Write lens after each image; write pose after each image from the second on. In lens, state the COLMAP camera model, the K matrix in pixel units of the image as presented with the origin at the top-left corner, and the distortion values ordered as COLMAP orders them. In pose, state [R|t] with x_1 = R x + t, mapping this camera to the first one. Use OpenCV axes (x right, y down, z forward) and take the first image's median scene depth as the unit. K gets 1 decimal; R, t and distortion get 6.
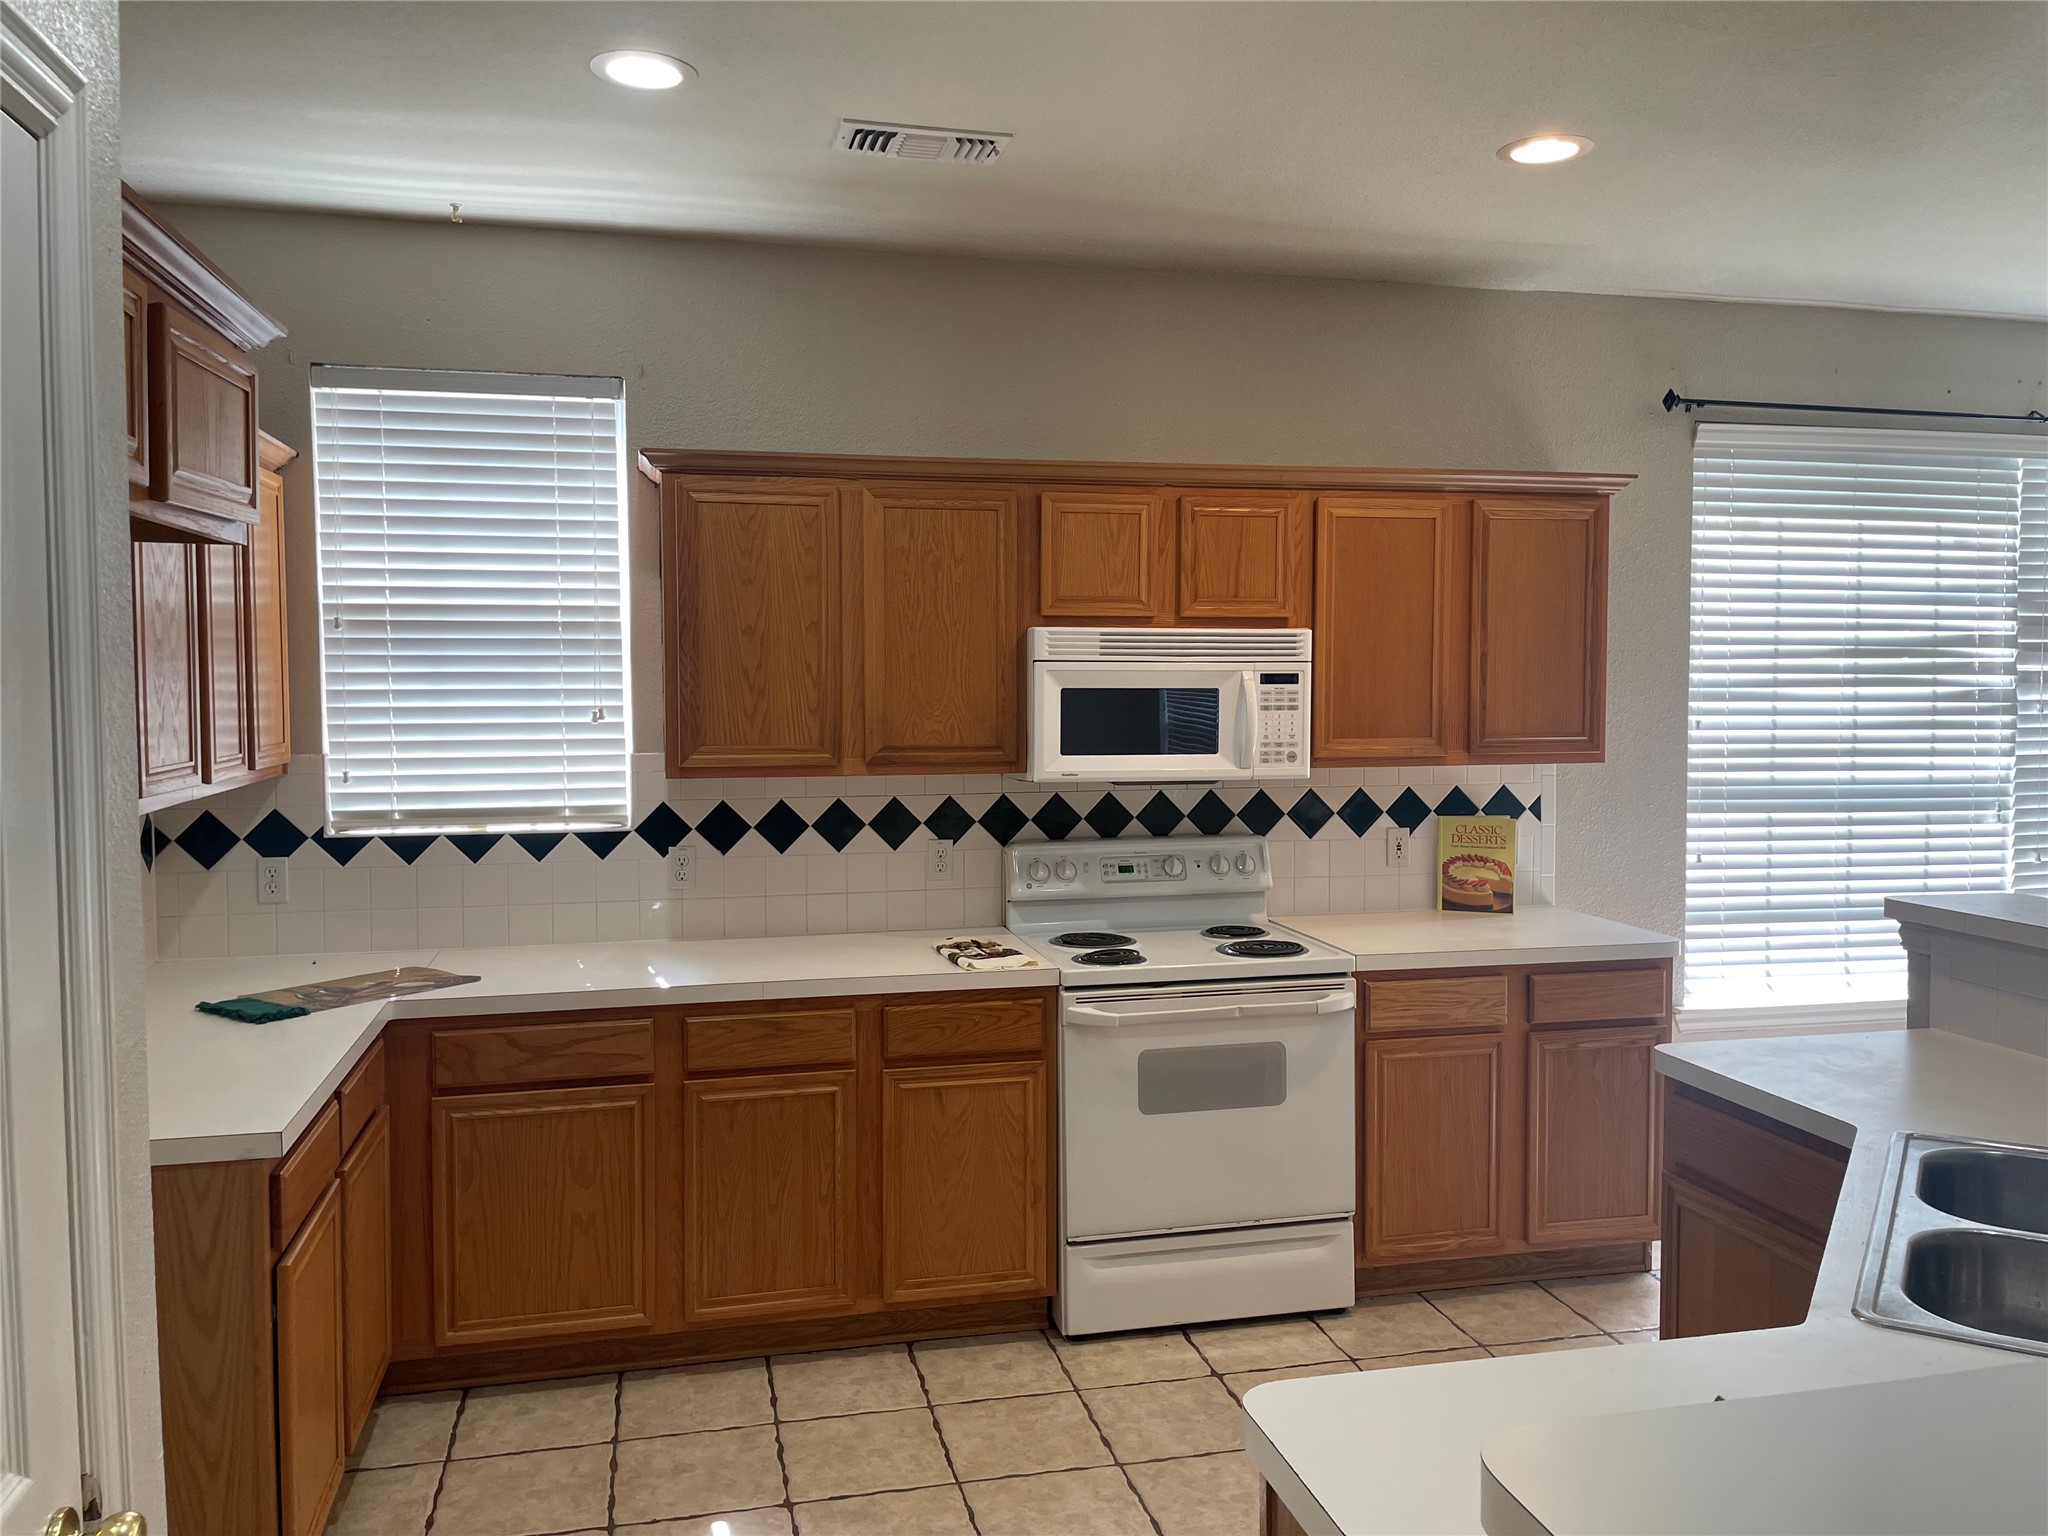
lens RADIAL K [[1563.5, 0, 1043.3], [0, 1563.5, 754.2], [0, 0, 1]] dist [0.095946, -0.118982]
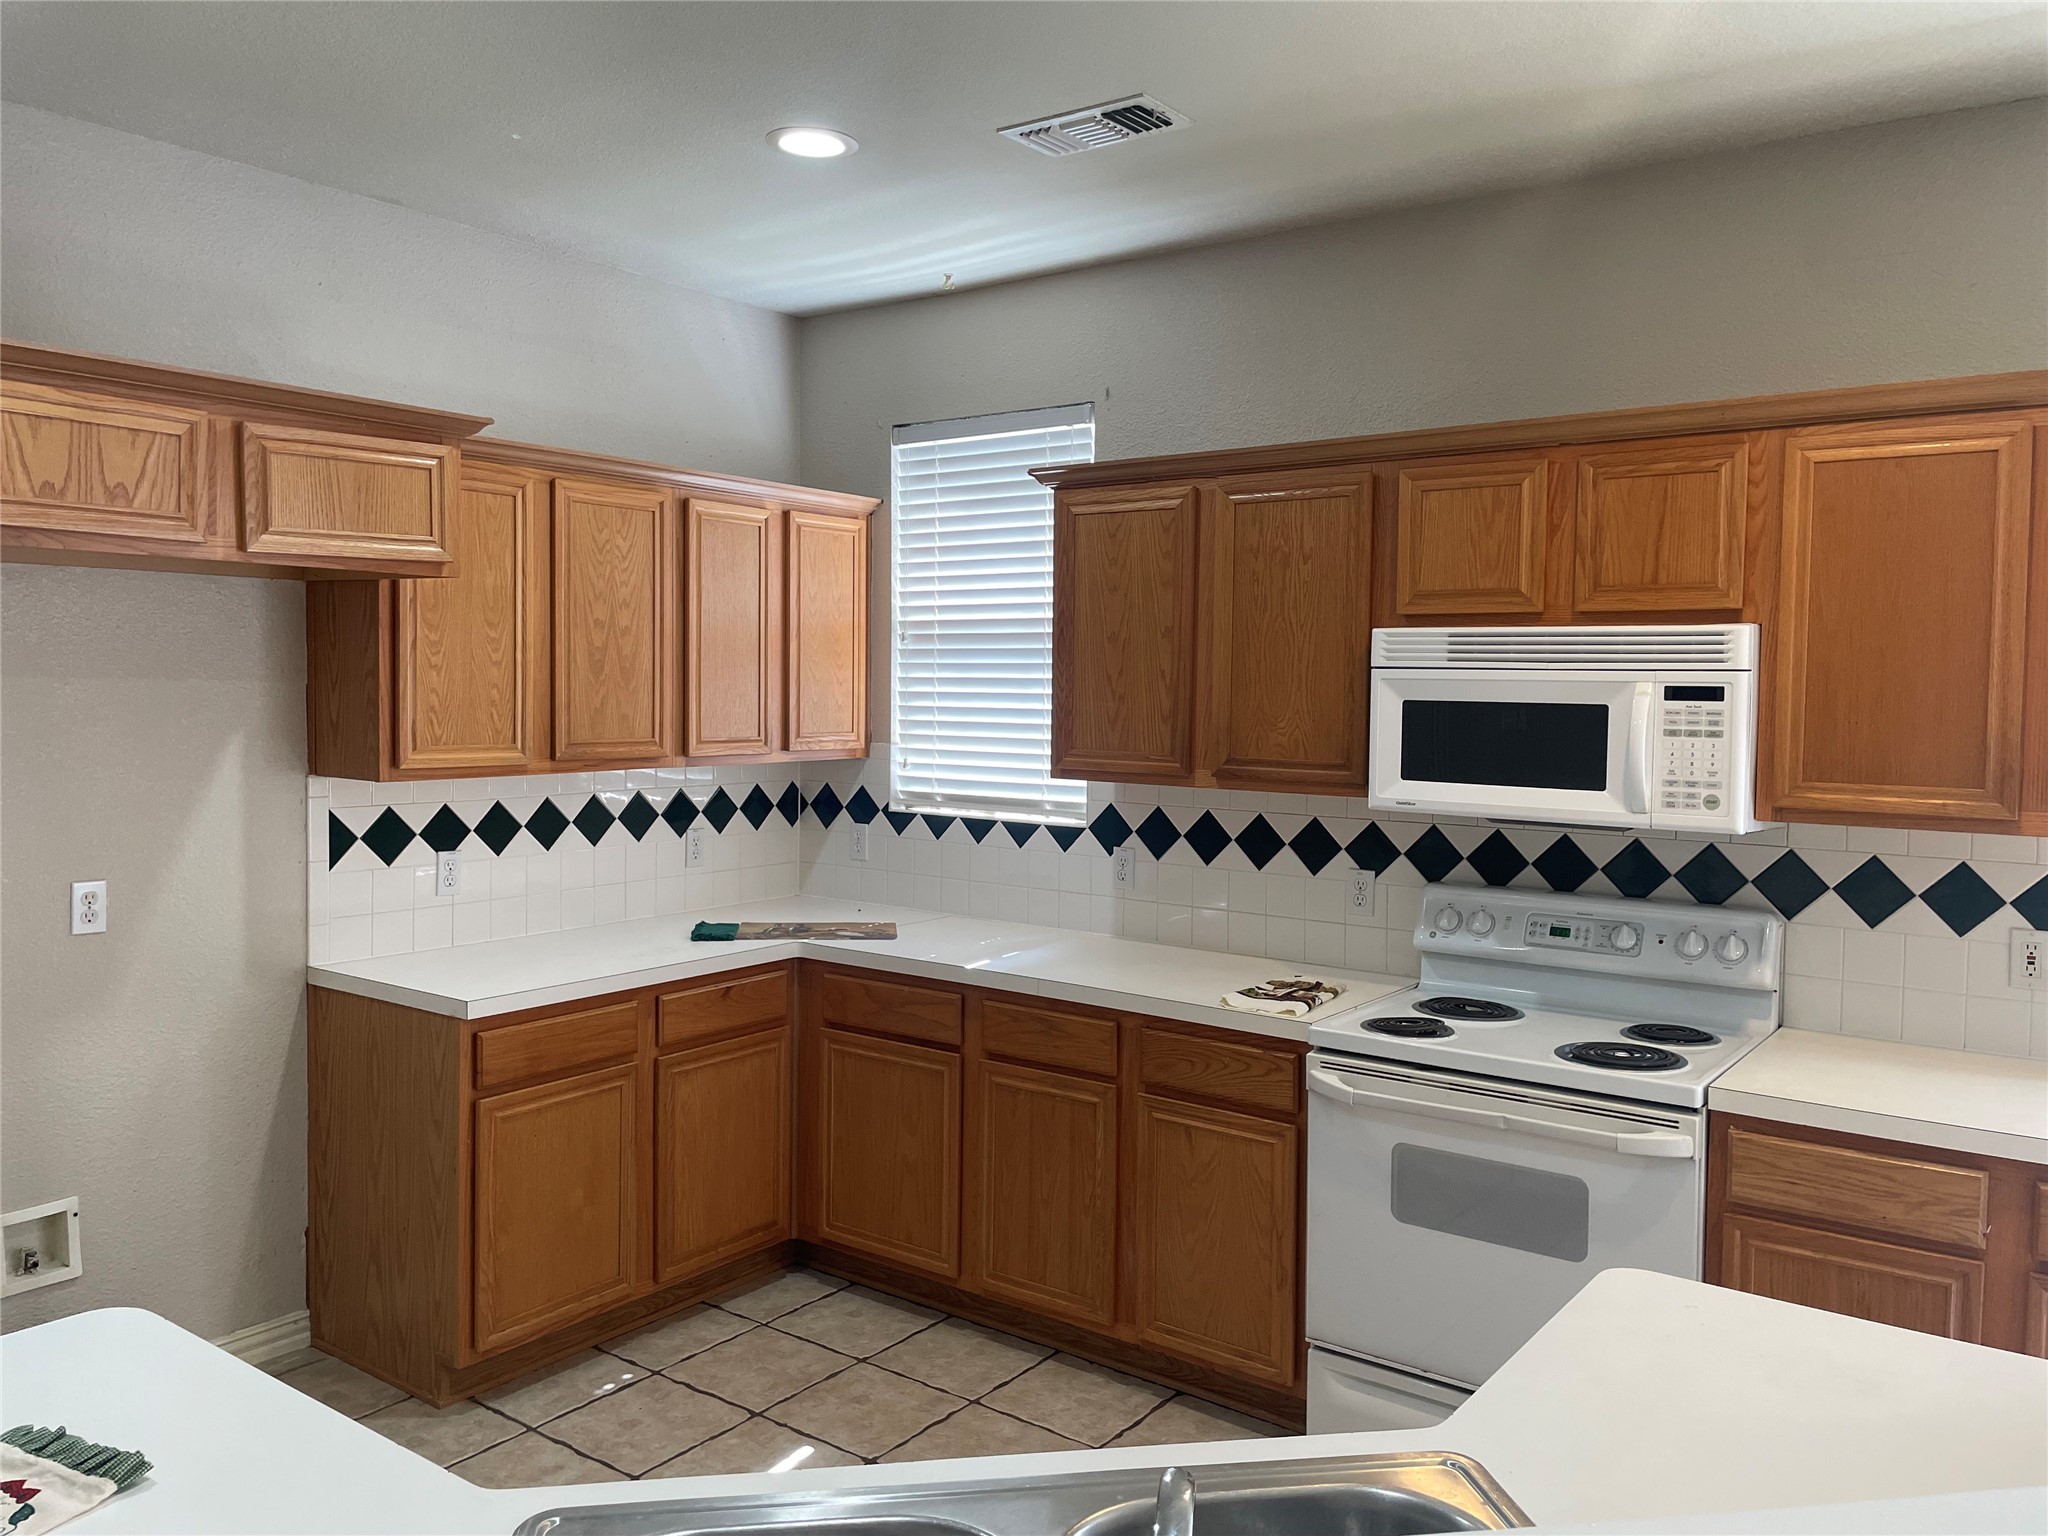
lens RADIAL K [[1563.5, 0, 1024.1], [0, 1563.5, 752.5], [0, 0, 1]] dist [0.095946, -0.118982]
pose [[0.638149, 0.044388, -0.768632, 0.512864], [-0.055923, 0.998372, 0.011225, -0.011467], [0.767879, 0.035821, 0.639592, 0.286977]]
